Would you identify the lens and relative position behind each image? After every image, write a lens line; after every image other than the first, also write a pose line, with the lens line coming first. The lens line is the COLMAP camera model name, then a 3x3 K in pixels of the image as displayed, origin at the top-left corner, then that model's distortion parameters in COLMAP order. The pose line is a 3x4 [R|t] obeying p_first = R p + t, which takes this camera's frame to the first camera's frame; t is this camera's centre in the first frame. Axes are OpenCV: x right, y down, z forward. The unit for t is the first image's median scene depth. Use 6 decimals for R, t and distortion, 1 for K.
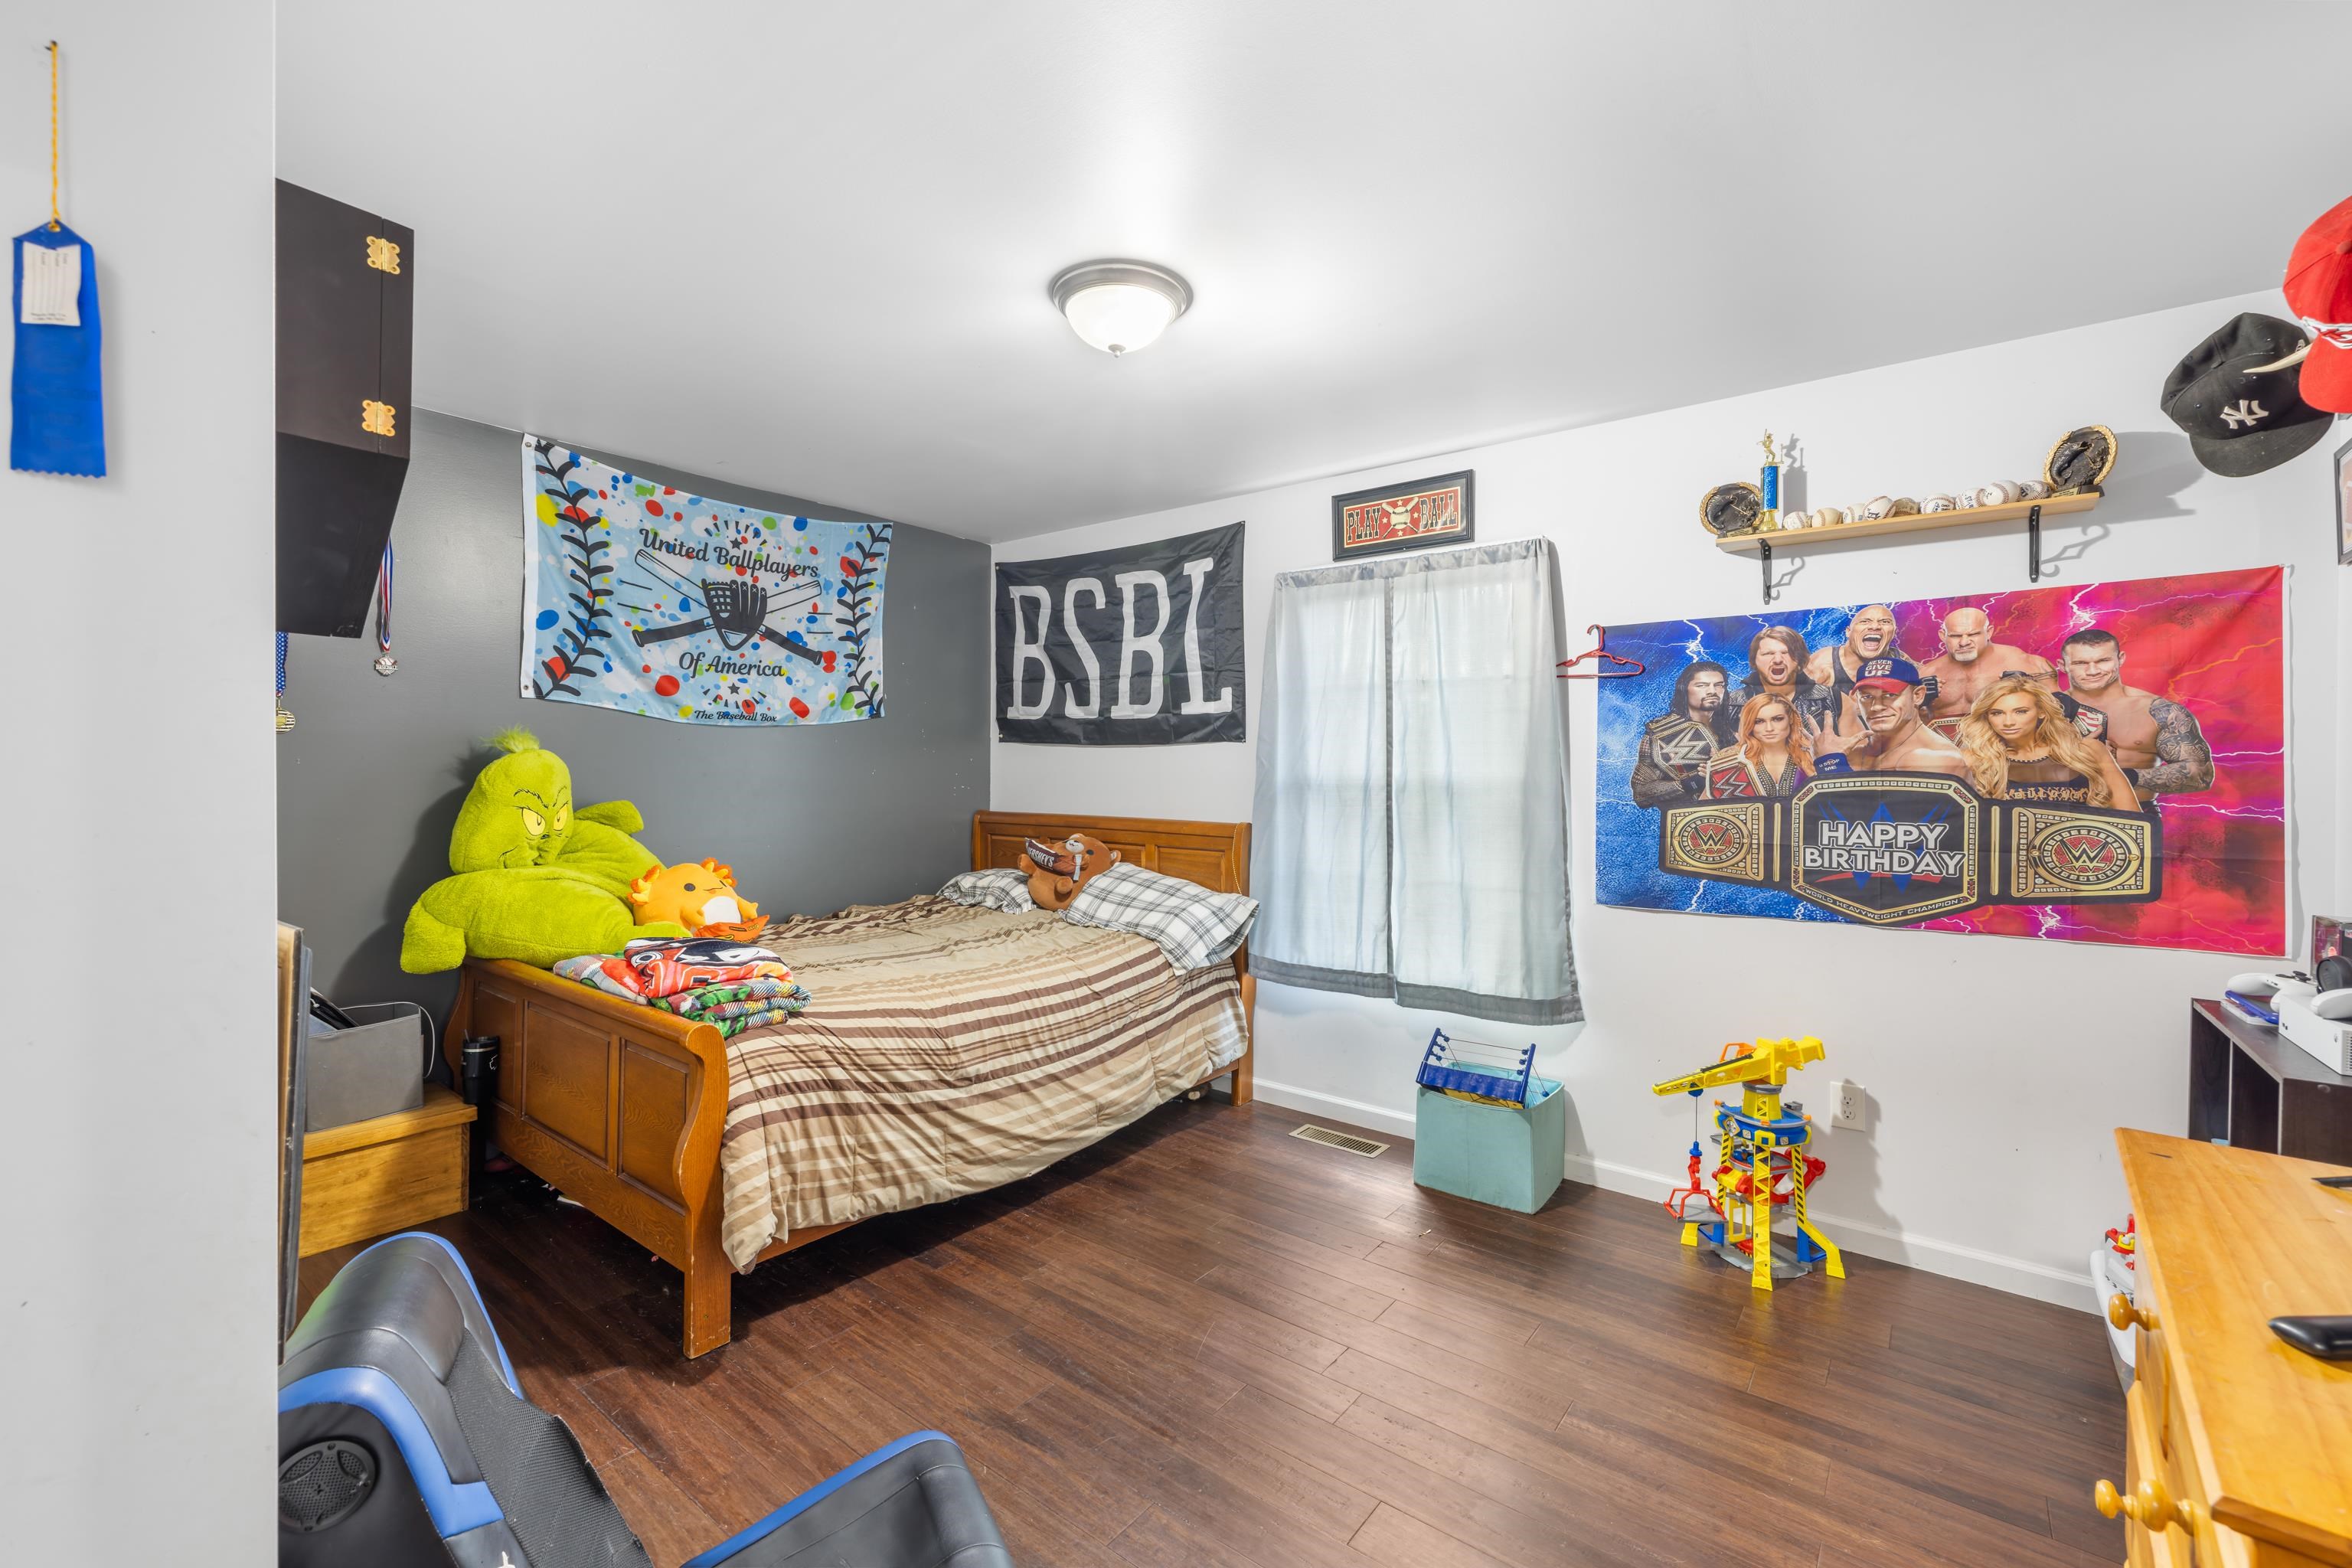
lens RADIAL K [[994.2, 0, 1170.4], [0, 994.2, 773.1], [0, 0, 1]] dist [-0.001170, 0.000067]
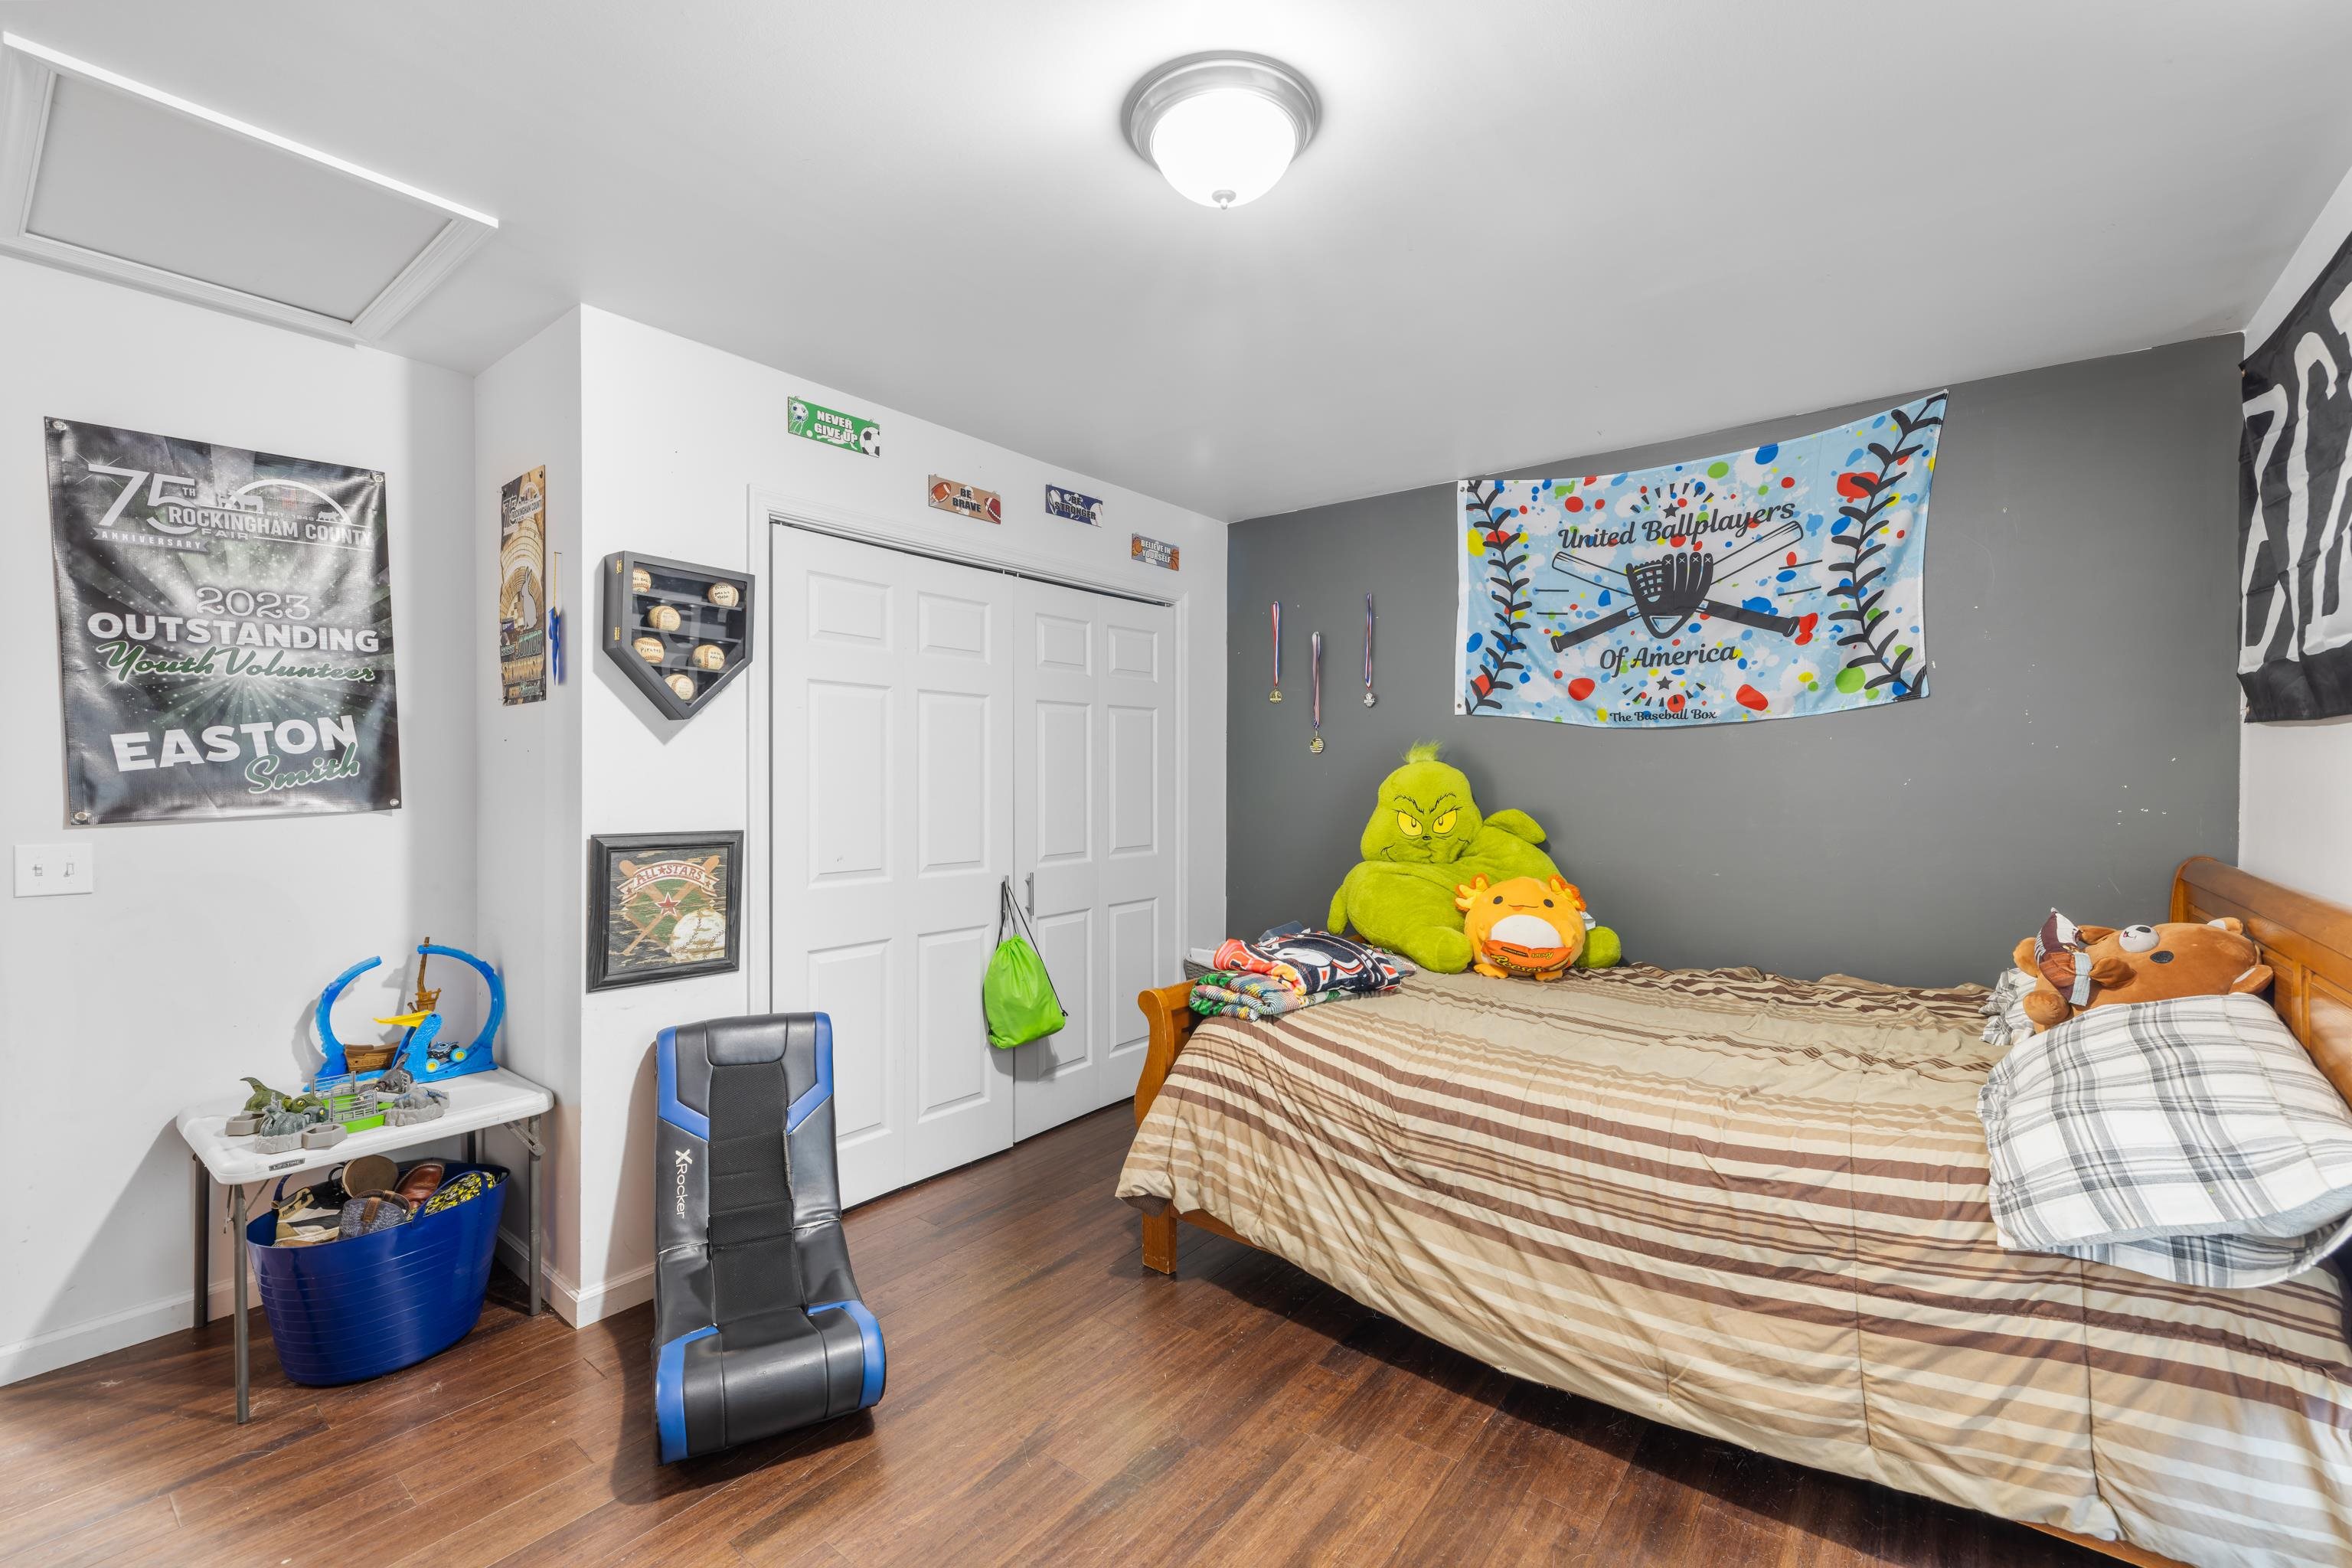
lens RADIAL K [[994.2, 0, 1170.8], [0, 994.2, 780.3], [0, 0, 1]] dist [-0.001170, 0.000067]
pose [[-0.008377, -0.002339, -0.999962, 0.447121], [-0.005407, 0.999983, -0.002294, 0.002172], [0.999950, 0.005388, -0.008389, 0.638760]]
